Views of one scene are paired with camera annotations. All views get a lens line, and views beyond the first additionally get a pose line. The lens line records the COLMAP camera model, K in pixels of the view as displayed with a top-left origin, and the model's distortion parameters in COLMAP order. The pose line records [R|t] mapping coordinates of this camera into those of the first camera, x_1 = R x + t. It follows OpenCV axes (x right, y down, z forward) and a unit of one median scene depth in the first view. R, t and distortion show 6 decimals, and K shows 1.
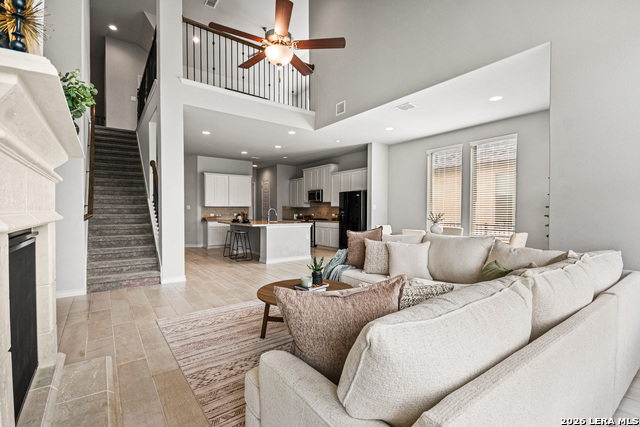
lens RADIAL K [[288.6, 0, 331.6], [0, 288.6, 212.4], [0, 0, 1]] dist [-0.000229, -0.008314]
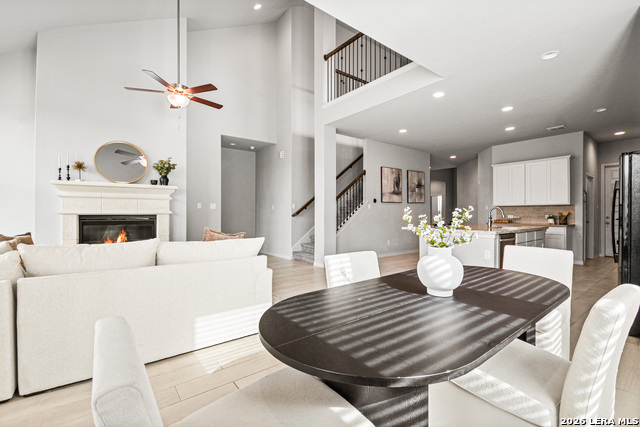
lens RADIAL K [[288.6, 0, 331.6], [0, 288.6, 212.4], [0, 0, 1]] dist [-0.000229, -0.008314]
pose [[0.017130, 0.001023, -0.999853, 0.962148], [-0.007263, 0.999973, 0.000898, 0.000194], [0.999827, 0.007246, 0.017137, 1.341956]]
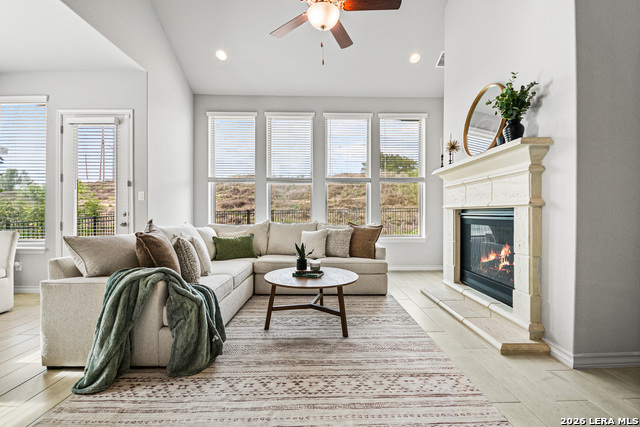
lens RADIAL K [[288.7, 0, 325.4], [0, 288.7, 212.8], [0, 0, 1]] dist [-0.000093, -0.000414]
pose [[-0.795174, 0.001538, 0.606379, -0.547965], [0.003608, 0.999991, 0.002195, 0.028080], [-0.606371, 0.003933, -0.795172, 1.301952]]
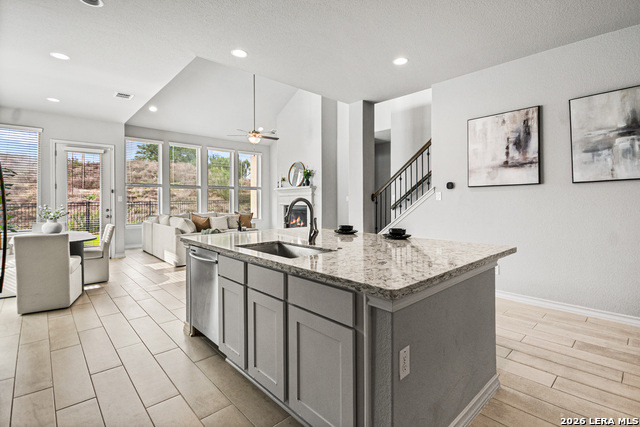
lens RADIAL K [[305.4, 0, 330.1], [0, 305.4, 200.7], [0, 0, 1]] dist [-0.001449, -0.000531]
pose [[-0.995696, 0.002753, -0.092639, -0.449178], [0.002365, 0.999988, 0.004296, -0.027442], [0.092650, 0.004058, -0.995691, 2.814680]]
